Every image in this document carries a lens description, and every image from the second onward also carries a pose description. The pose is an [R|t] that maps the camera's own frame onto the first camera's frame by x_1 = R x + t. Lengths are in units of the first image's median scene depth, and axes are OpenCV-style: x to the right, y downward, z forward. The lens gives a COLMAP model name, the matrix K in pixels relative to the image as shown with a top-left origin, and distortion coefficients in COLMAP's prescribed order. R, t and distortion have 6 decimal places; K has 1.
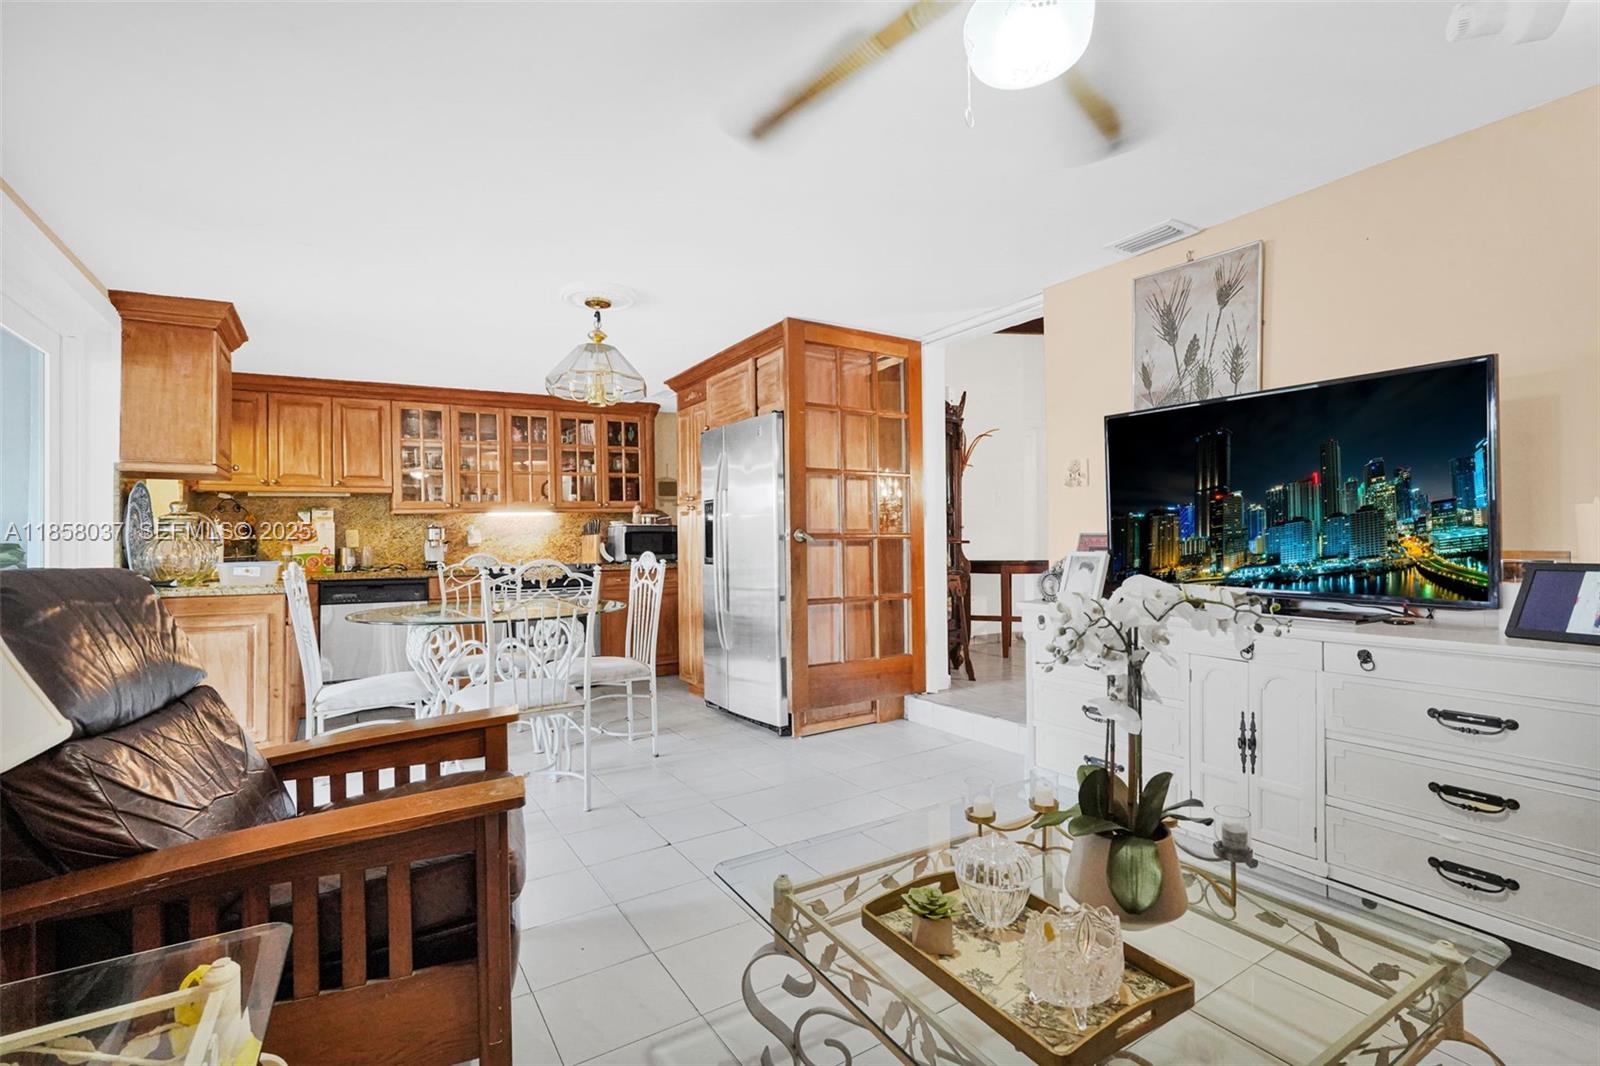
lens RADIAL K [[714.1, 0, 784.0], [0, 714.1, 527.4], [0, 0, 1]] dist [0.001311, 0.000279]
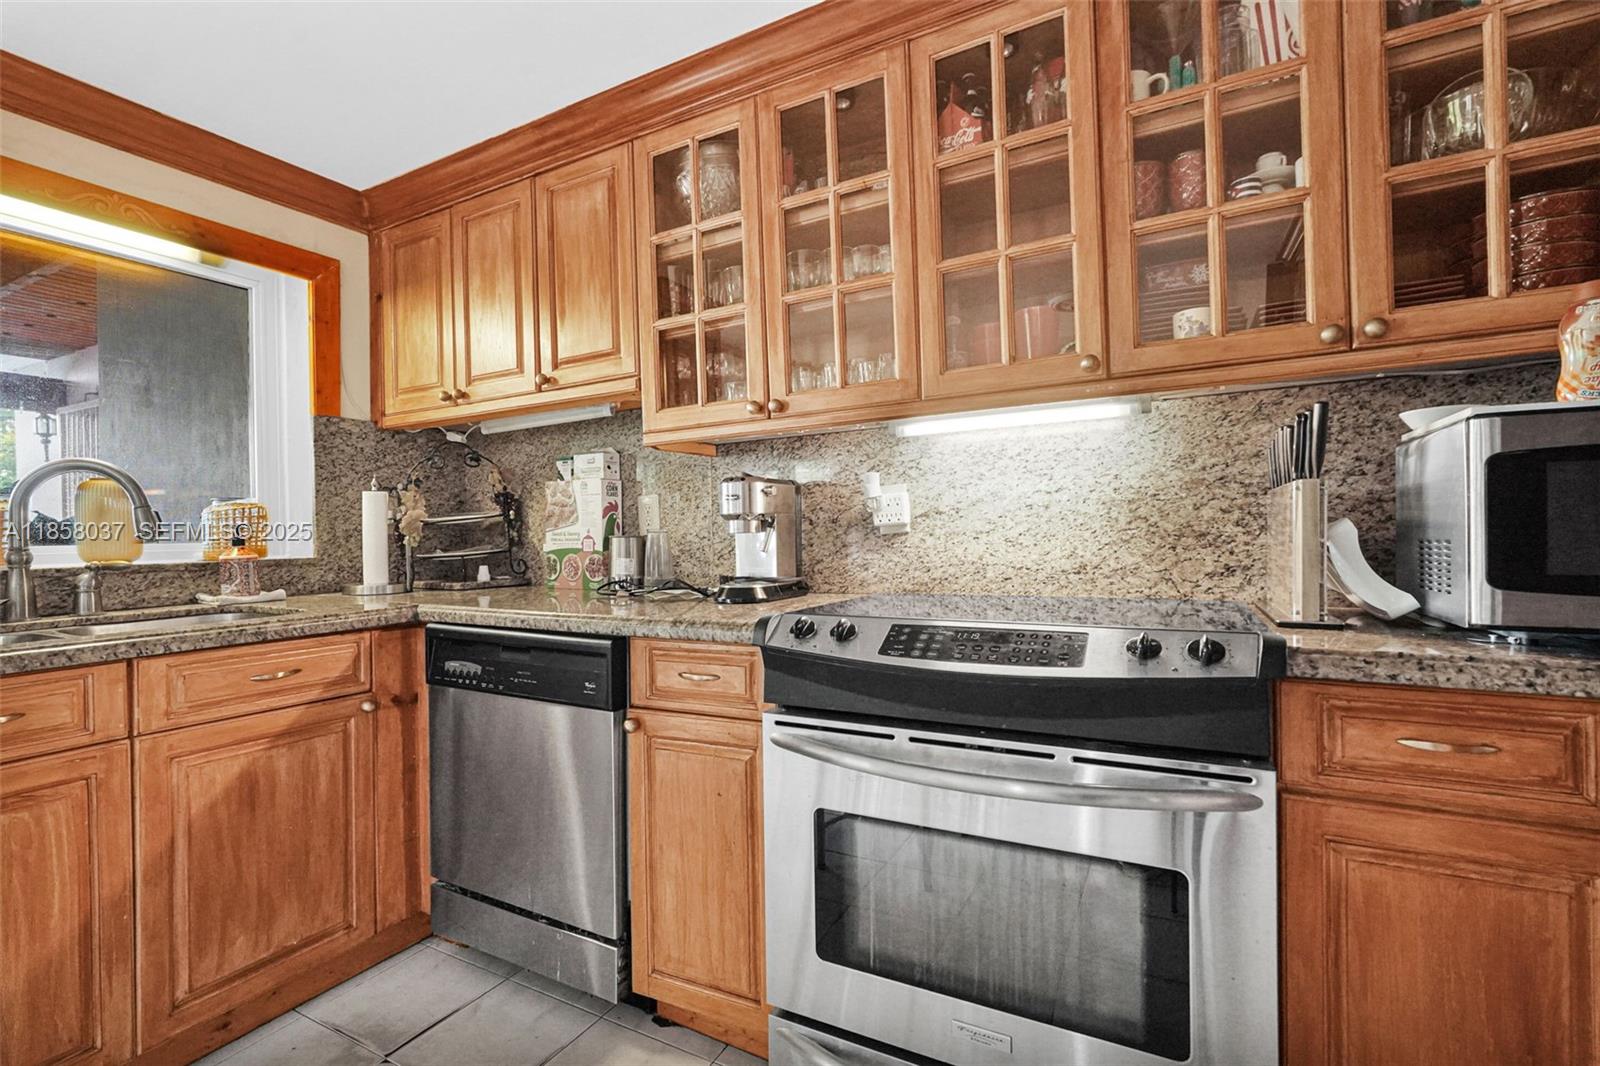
lens RADIAL K [[721.0, 0, 800.0], [0, 721.0, 533.0], [0, 0, 1]] dist [-0.000642, 0.000412]
pose [[0.504261, 0.007840, -0.863516, -0.177334], [0.025539, 0.999386, 0.023987, 0.018747], [0.863174, -0.034149, 0.503751, 0.868403]]
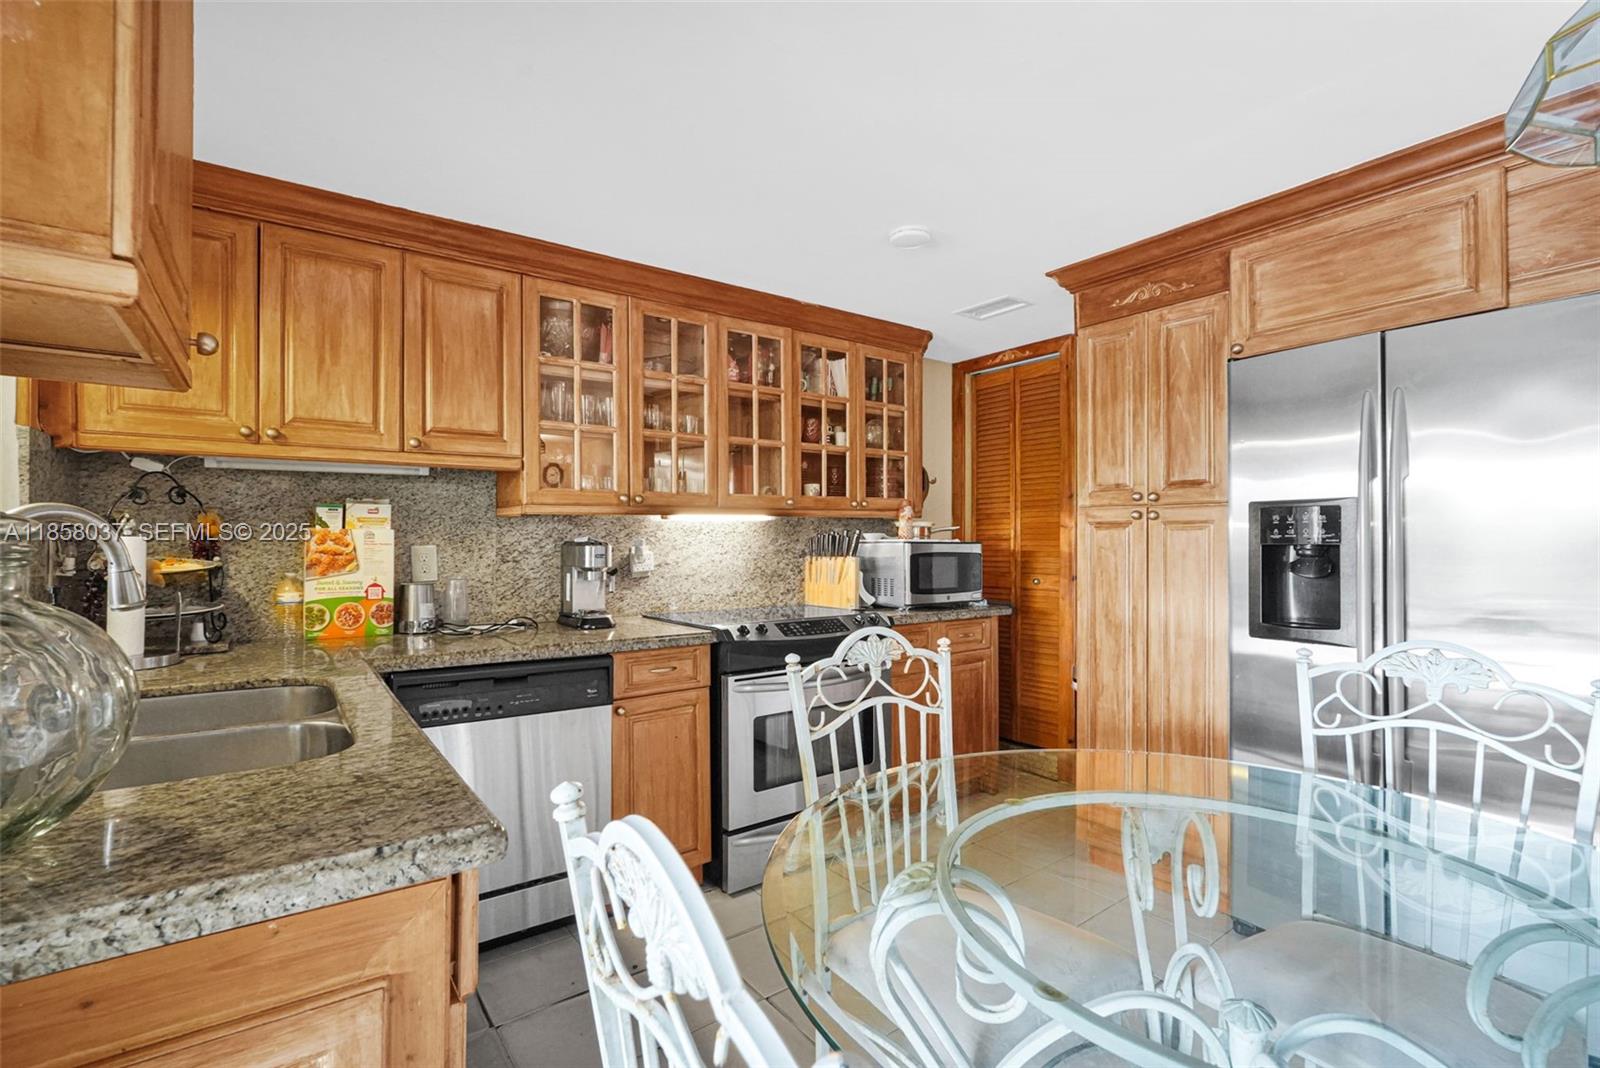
lens RADIAL K [[721.0, 0, 800.0], [0, 721.0, 534.0], [0, 0, 1]] dist [-0.000642, 0.000412]
pose [[0.996299, 0.017947, 0.084056, -0.397093], [-0.018450, 0.999816, 0.005209, -0.011529], [-0.083947, -0.006740, 0.996447, 0.497807]]
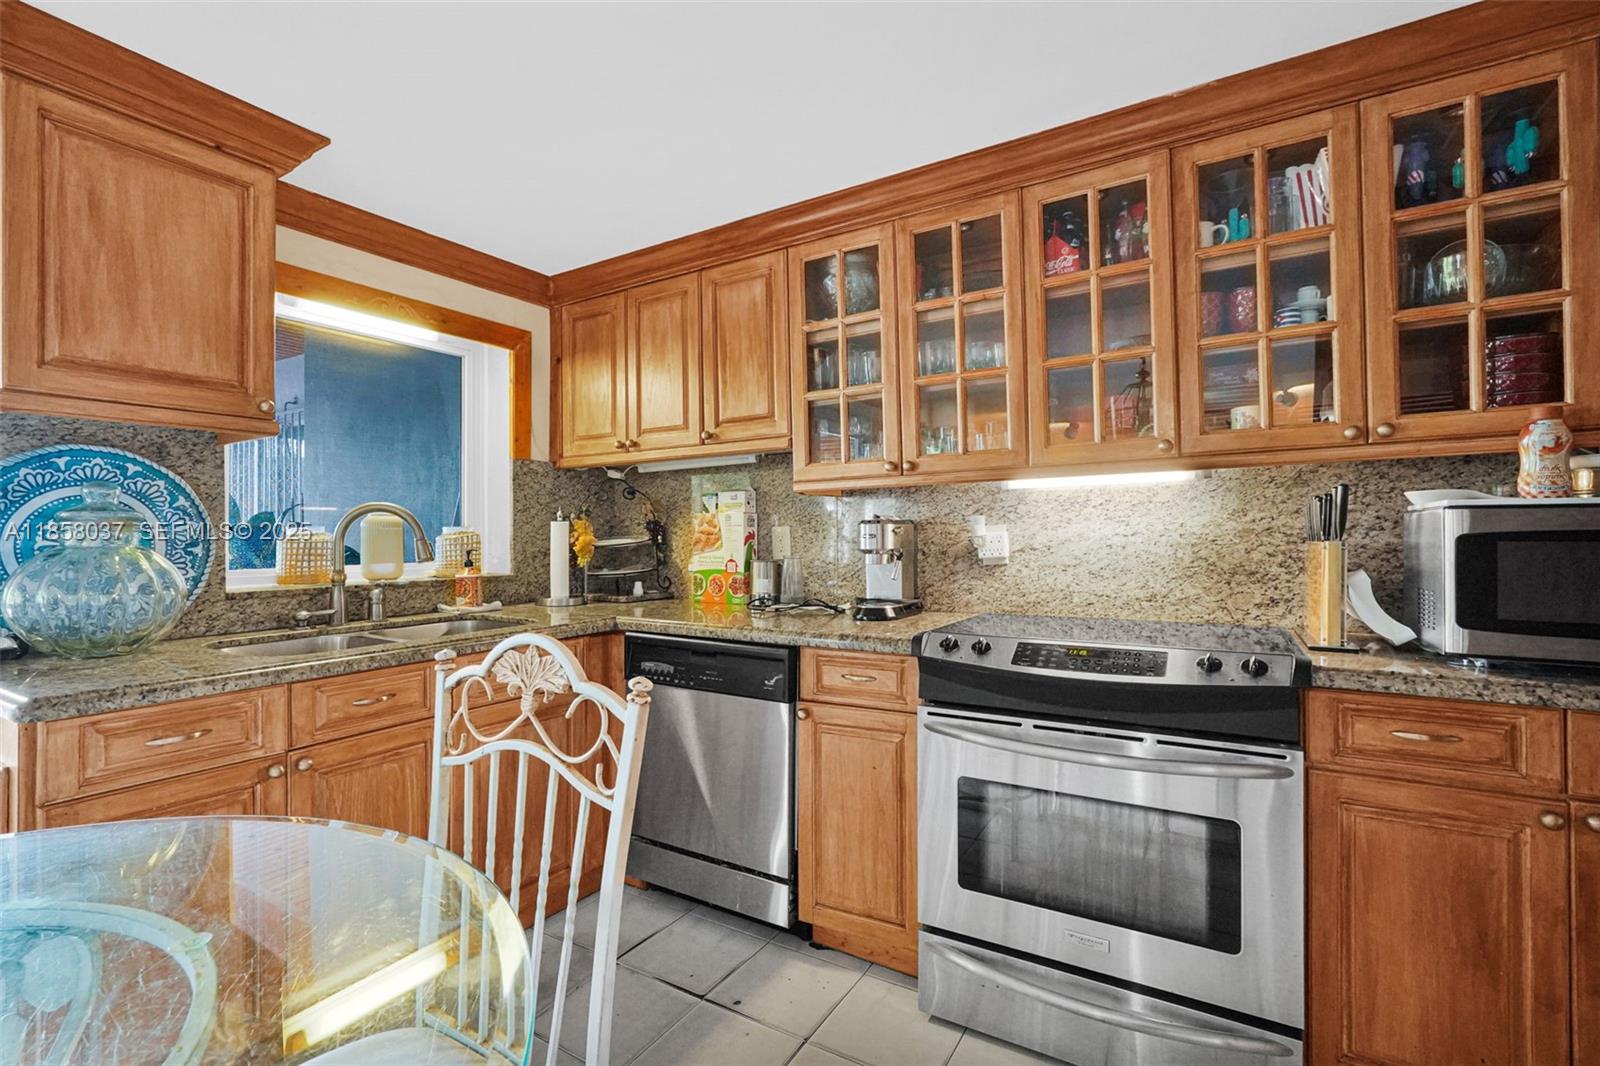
lens RADIAL K [[723.9, 0, 803.6], [0, 723.9, 530.2], [0, 0, 1]] dist [-0.000538, 0.000469]
pose [[0.464899, 0.007320, -0.885333, -0.123395], [0.014940, 0.999759, 0.016111, -0.002109], [0.885238, -0.020717, 0.464678, 0.776372]]
